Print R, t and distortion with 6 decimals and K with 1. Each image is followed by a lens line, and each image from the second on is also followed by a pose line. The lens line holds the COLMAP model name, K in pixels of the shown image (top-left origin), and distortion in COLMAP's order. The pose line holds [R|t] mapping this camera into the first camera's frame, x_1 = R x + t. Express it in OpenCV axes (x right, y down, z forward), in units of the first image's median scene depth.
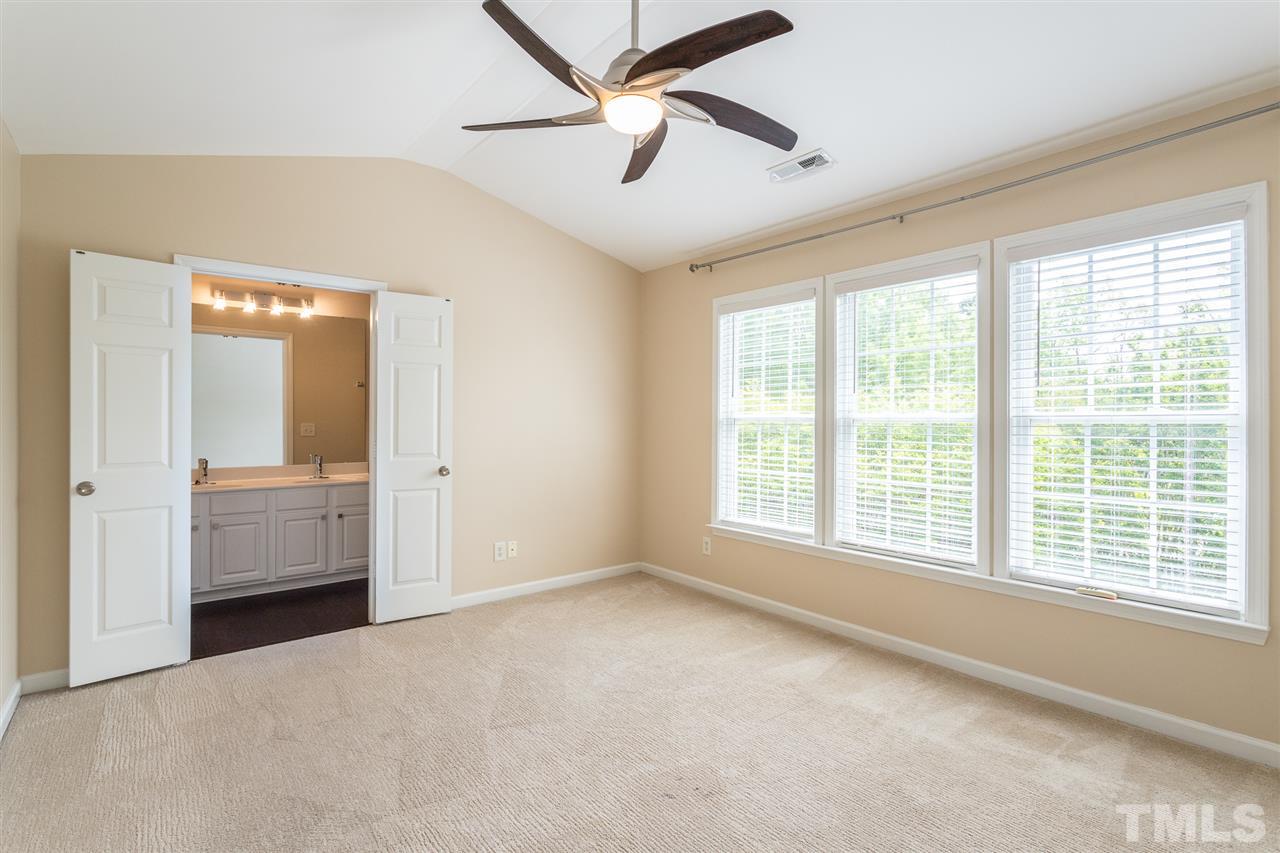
lens RADIAL K [[609.1, 0, 640.1], [0, 609.1, 422.5], [0, 0, 1]] dist [0.001048, 0.001762]
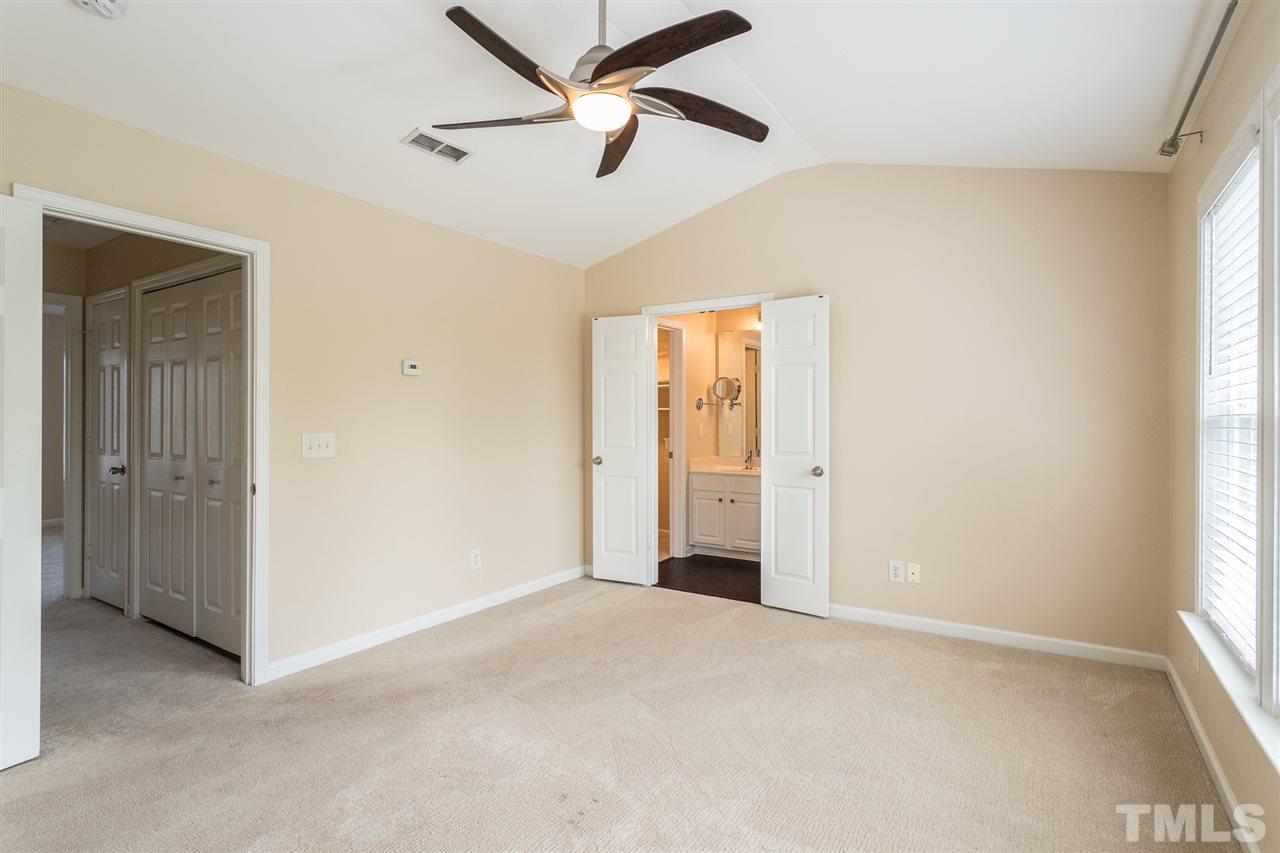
lens RADIAL K [[628.1, 0, 641.3], [0, 628.1, 419.7], [0, 0, 1]] dist [0.000991, 0.000416]
pose [[0.326320, -0.000119, -0.945259, 0.664858], [-0.005733, 0.999981, -0.002105, 0.000605], [0.945242, 0.006106, 0.326313, 0.494476]]
